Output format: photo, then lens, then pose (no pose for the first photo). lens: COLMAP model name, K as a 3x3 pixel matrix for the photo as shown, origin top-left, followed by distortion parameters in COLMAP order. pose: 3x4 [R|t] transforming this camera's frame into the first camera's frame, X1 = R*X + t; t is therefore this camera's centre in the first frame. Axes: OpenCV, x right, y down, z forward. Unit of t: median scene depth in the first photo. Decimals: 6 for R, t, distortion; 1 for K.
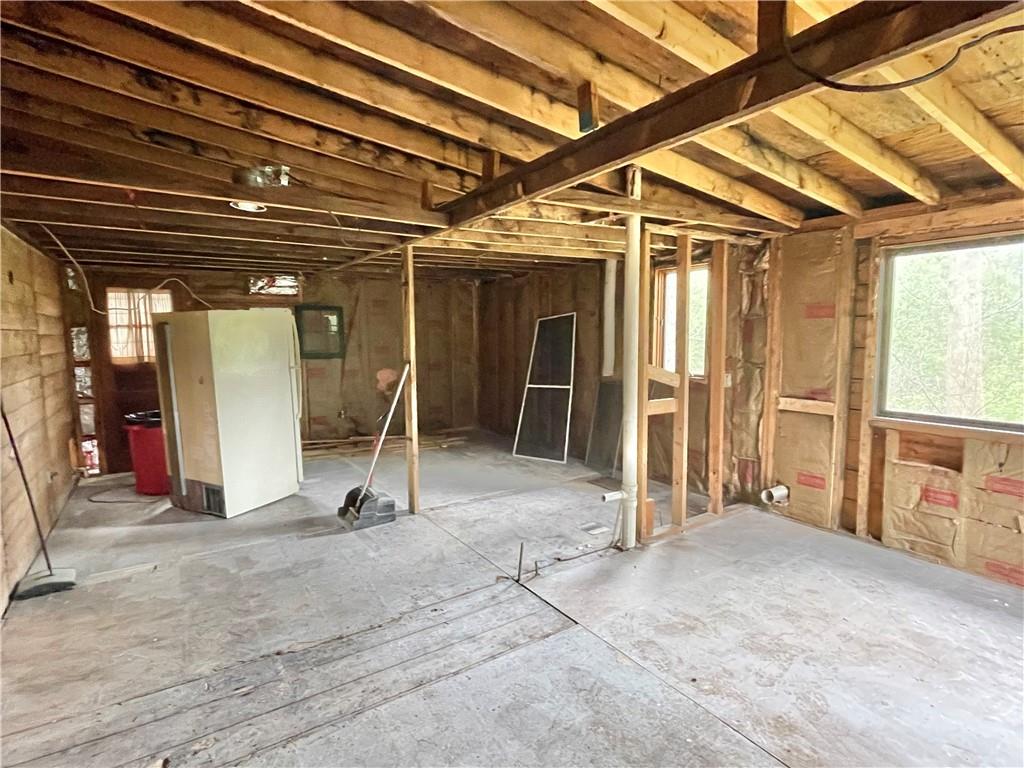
lens RADIAL K [[536.5, 0, 511.4], [0, 536.5, 383.8], [0, 0, 1]] dist [0.000093, 0.000757]
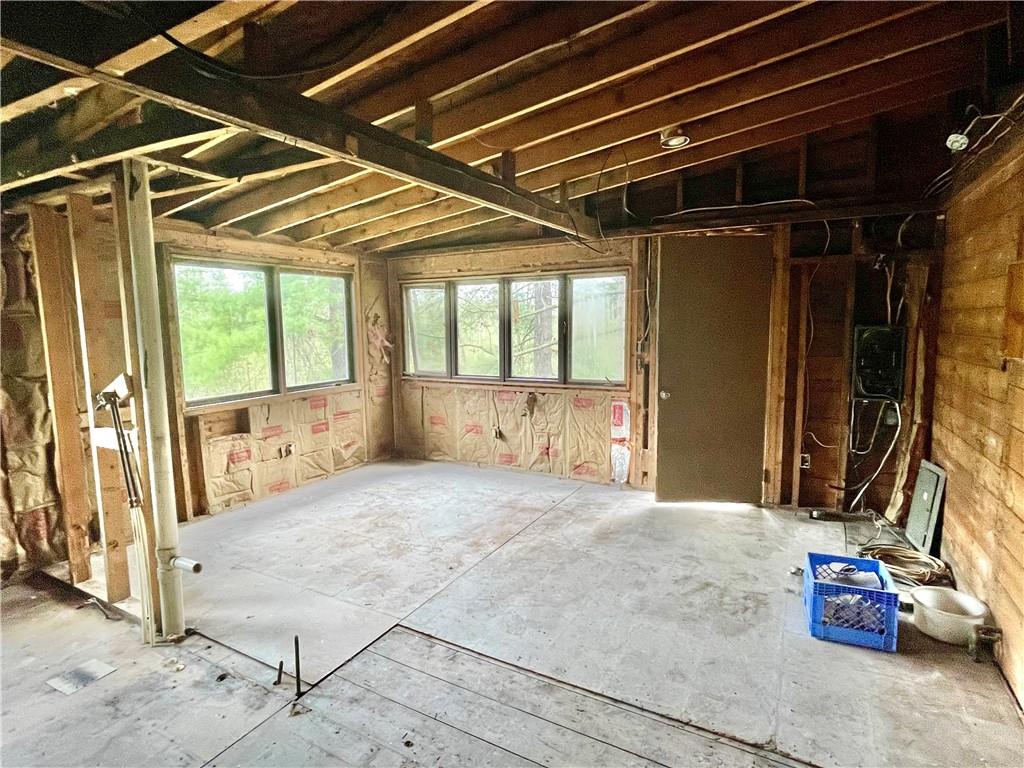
lens RADIAL K [[536.5, 0, 511.4], [0, 536.5, 382.9], [0, 0, 1]] dist [0.000093, 0.000757]
pose [[-0.460343, -0.083889, 0.883768, -0.726987], [0.112172, 0.982049, 0.151646, -0.100194], [-0.880626, 0.168943, -0.442670, 1.069489]]
